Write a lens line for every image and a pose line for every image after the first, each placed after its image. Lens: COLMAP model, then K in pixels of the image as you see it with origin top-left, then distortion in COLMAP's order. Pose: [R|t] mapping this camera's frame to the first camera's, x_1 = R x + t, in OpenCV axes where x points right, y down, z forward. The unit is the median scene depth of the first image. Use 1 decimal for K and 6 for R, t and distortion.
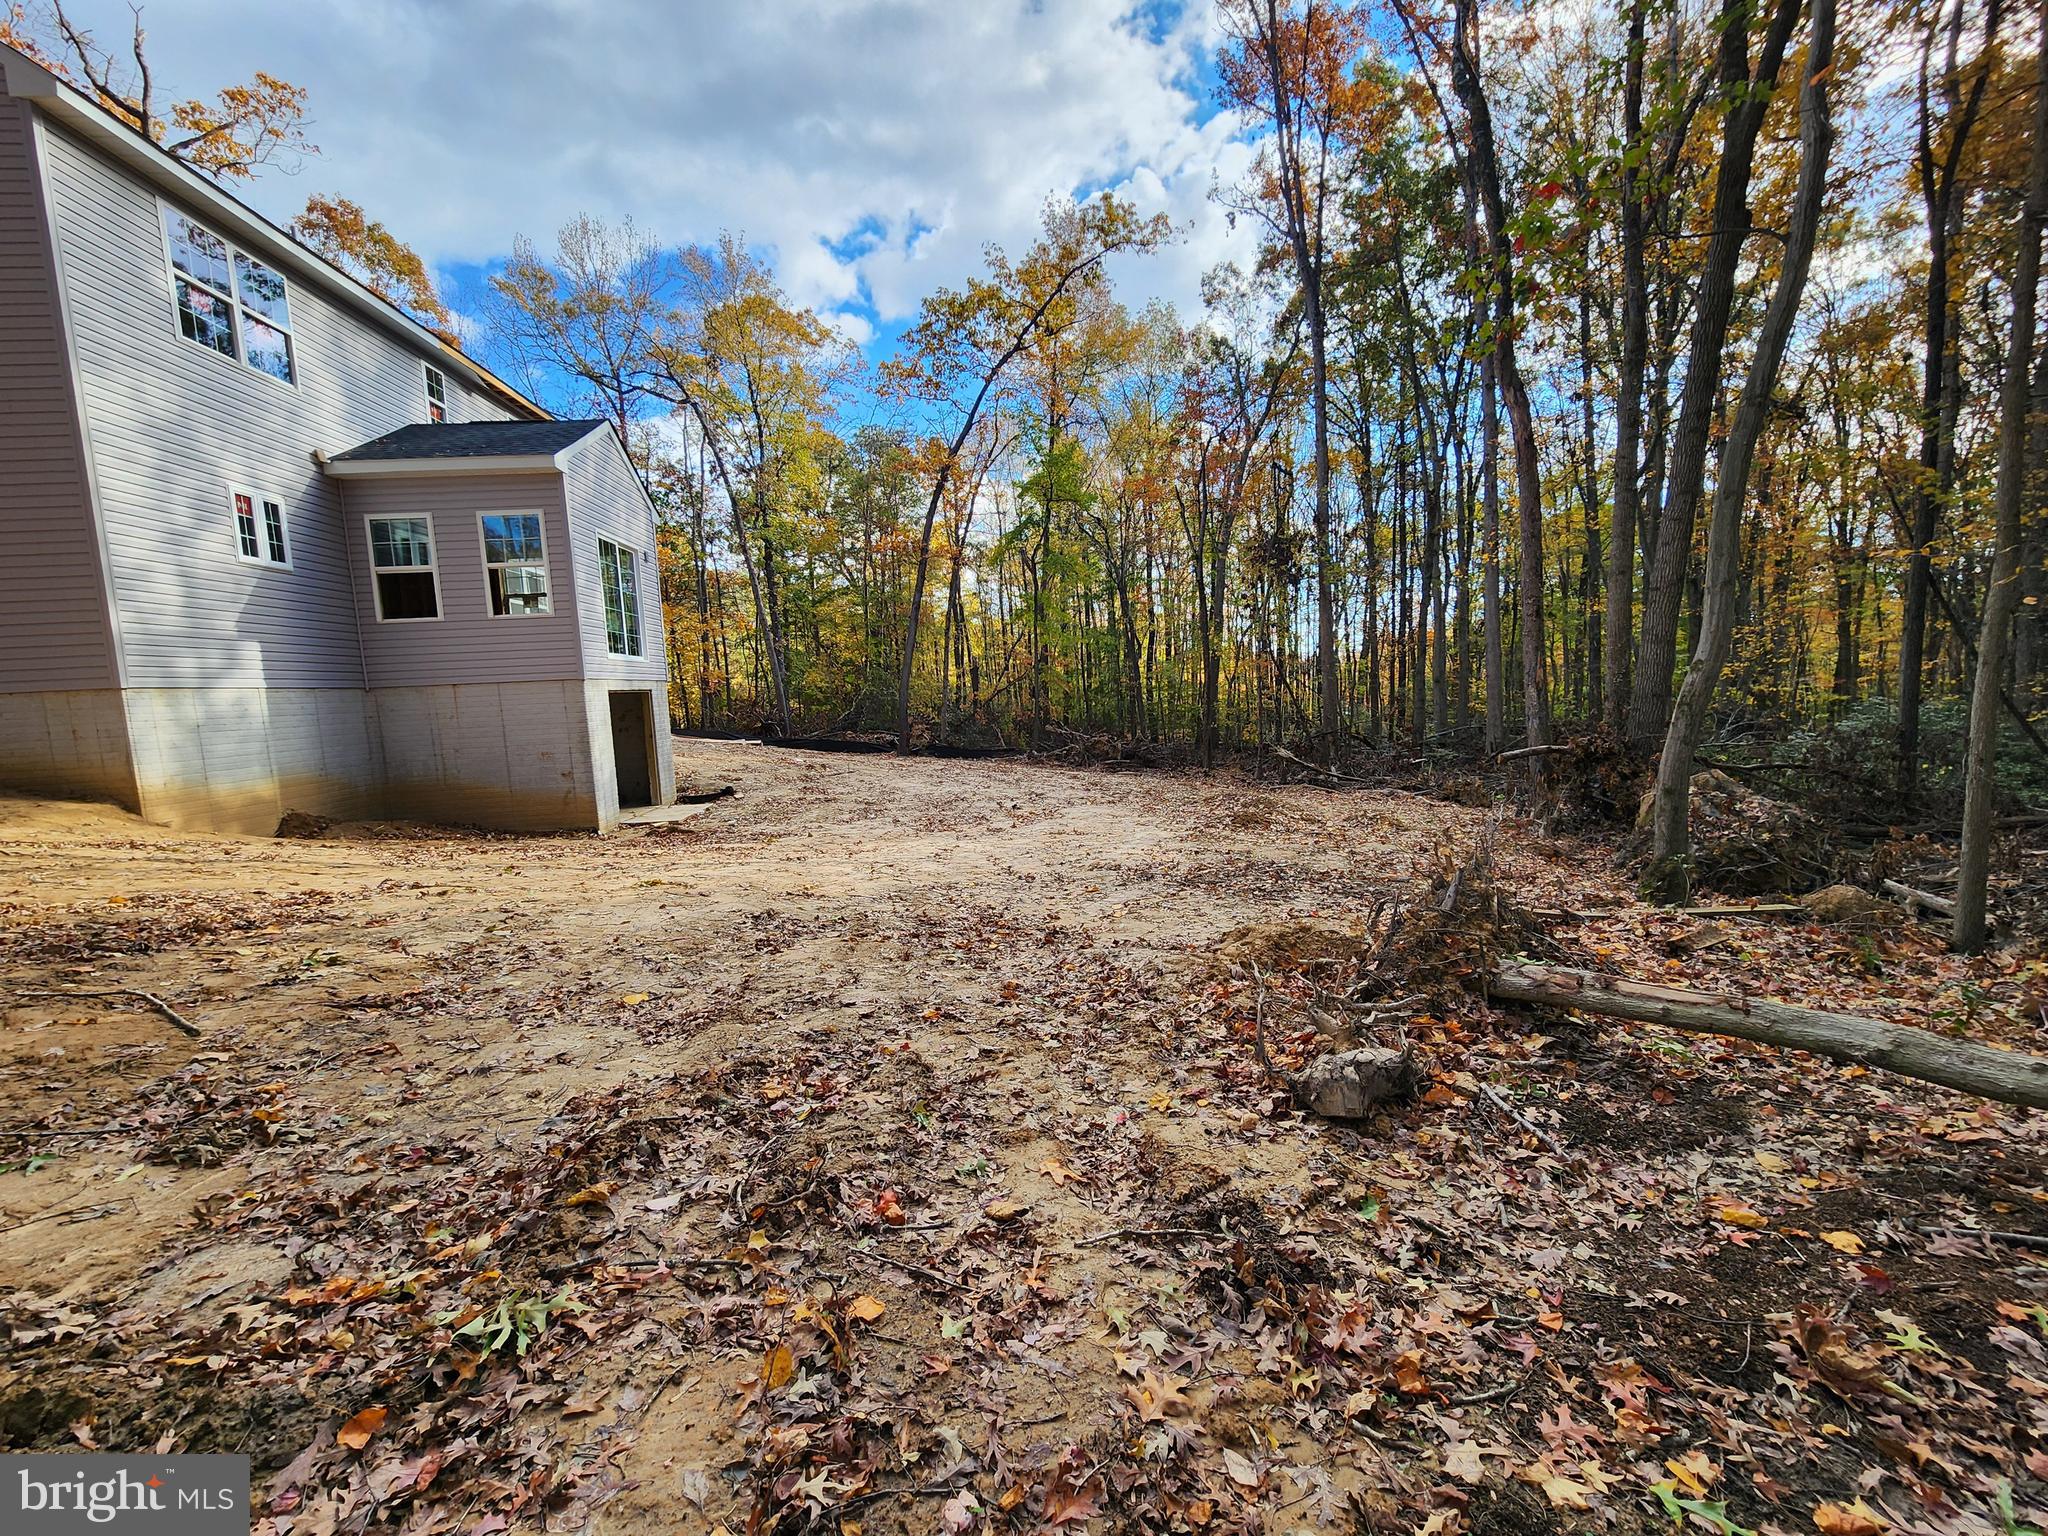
lens RADIAL K [[844.2, 0, 1037.8], [0, 844.2, 772.4], [0, 0, 1]] dist [-0.003757, 0.001067]
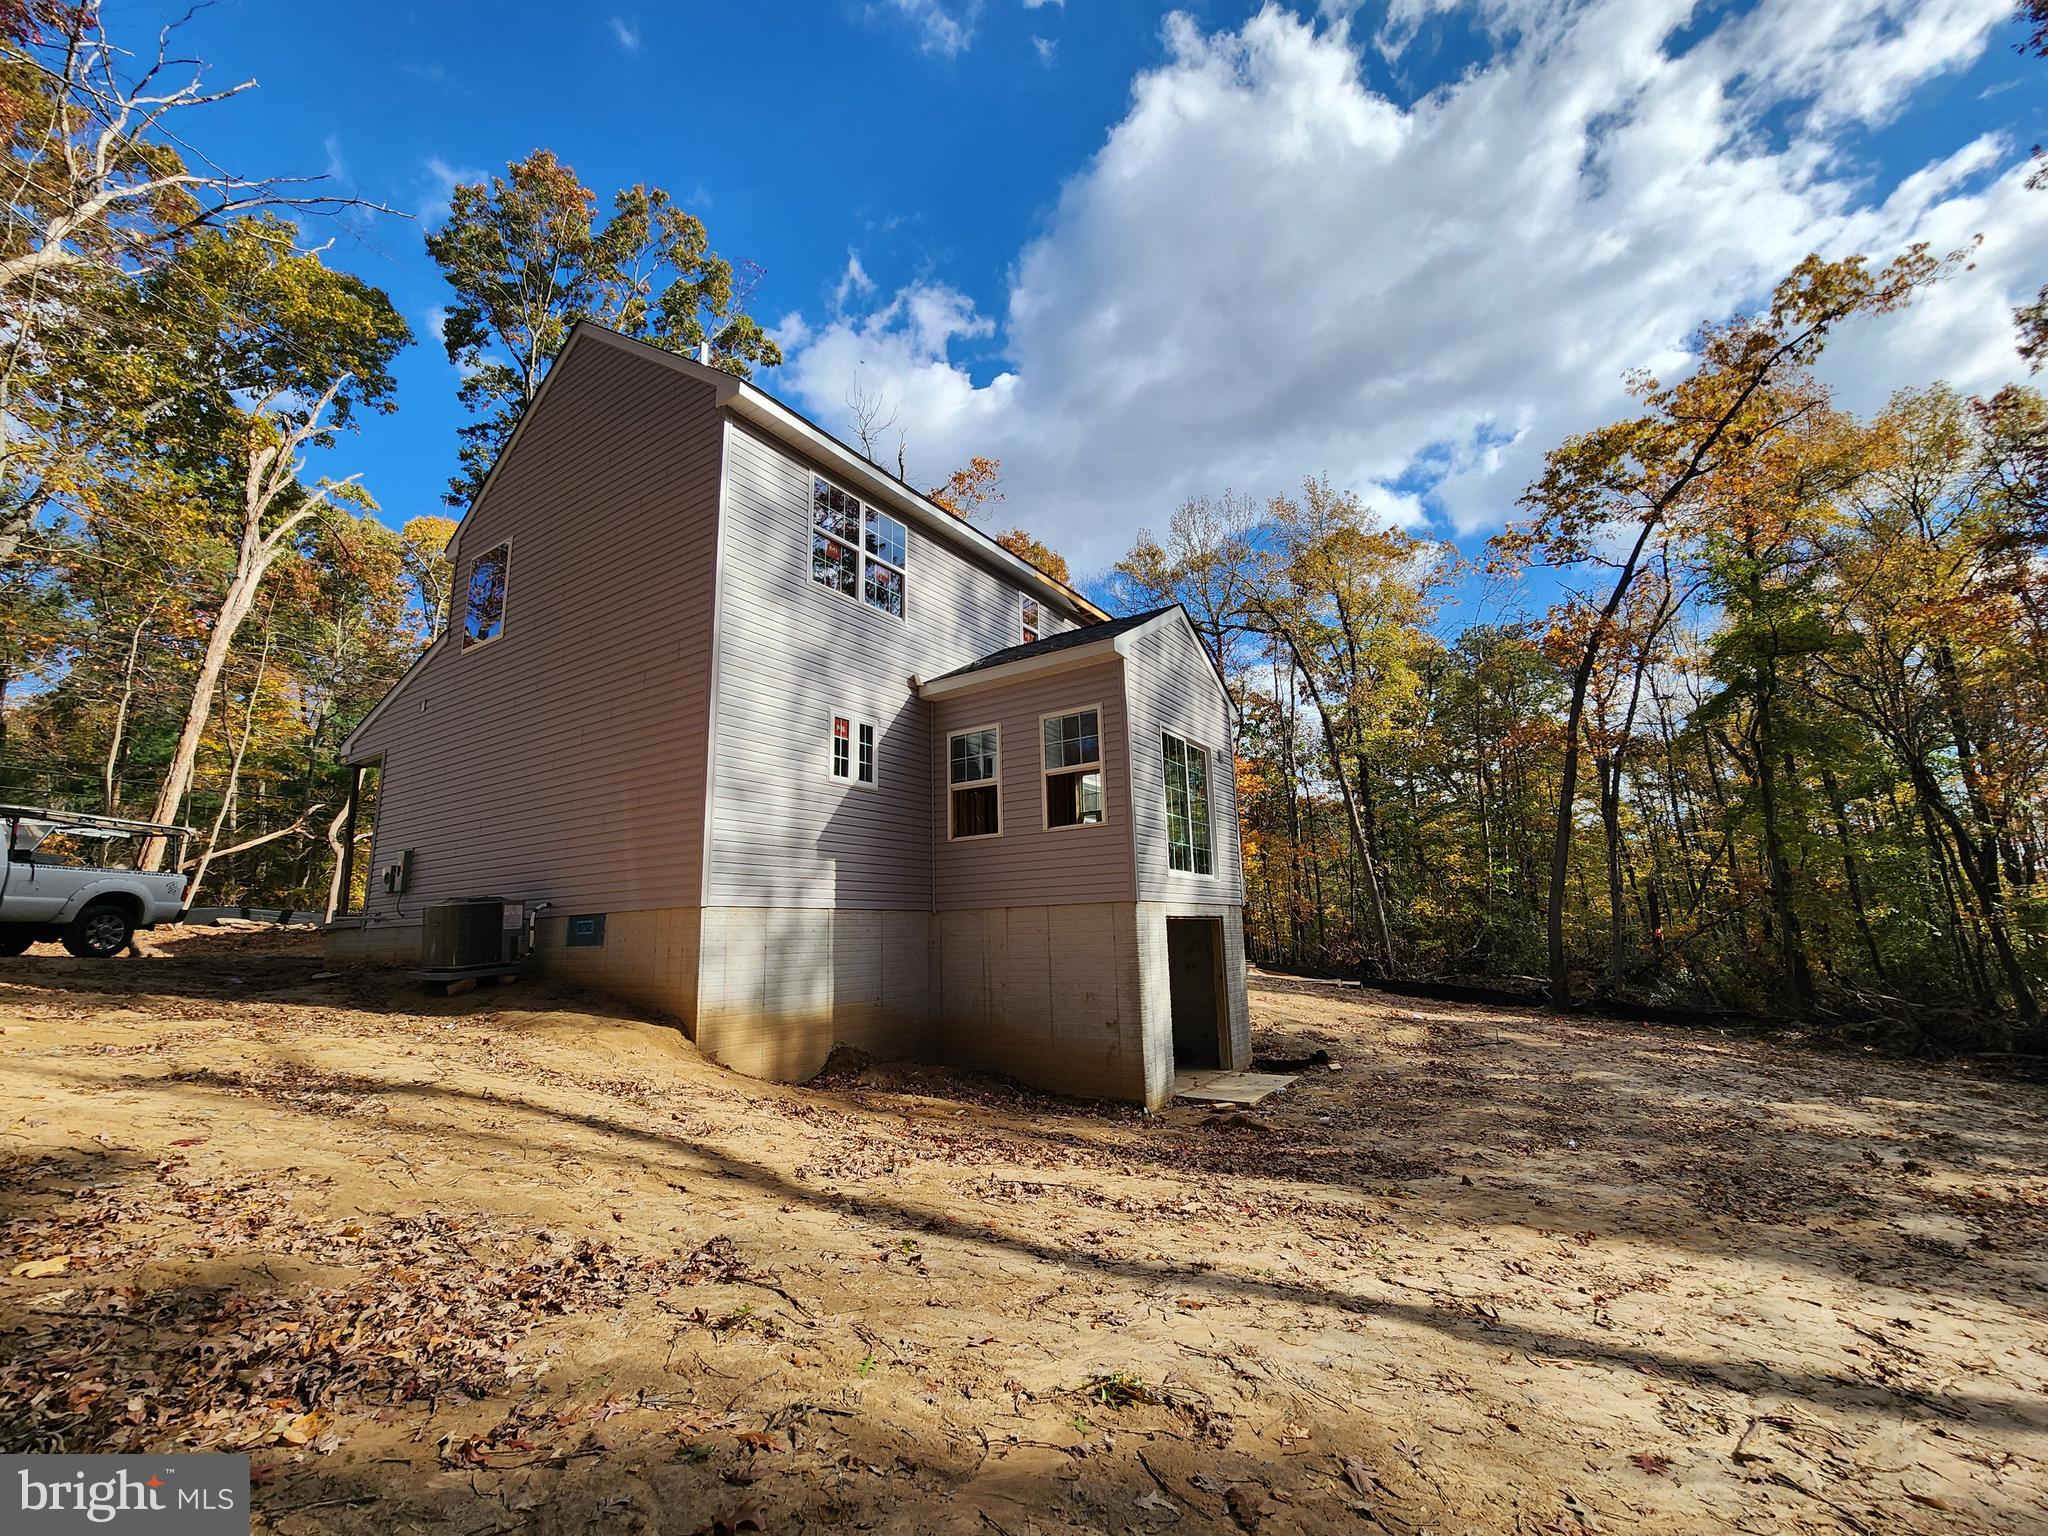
lens RADIAL K [[844.2, 0, 1030.5], [0, 844.2, 777.8], [0, 0, 1]] dist [-0.003757, 0.001067]
pose [[0.778739, -0.094296, -0.620221, -0.102578], [-0.073171, 0.968239, -0.239080, -0.023748], [0.623066, 0.231563, 0.747106, 0.287606]]
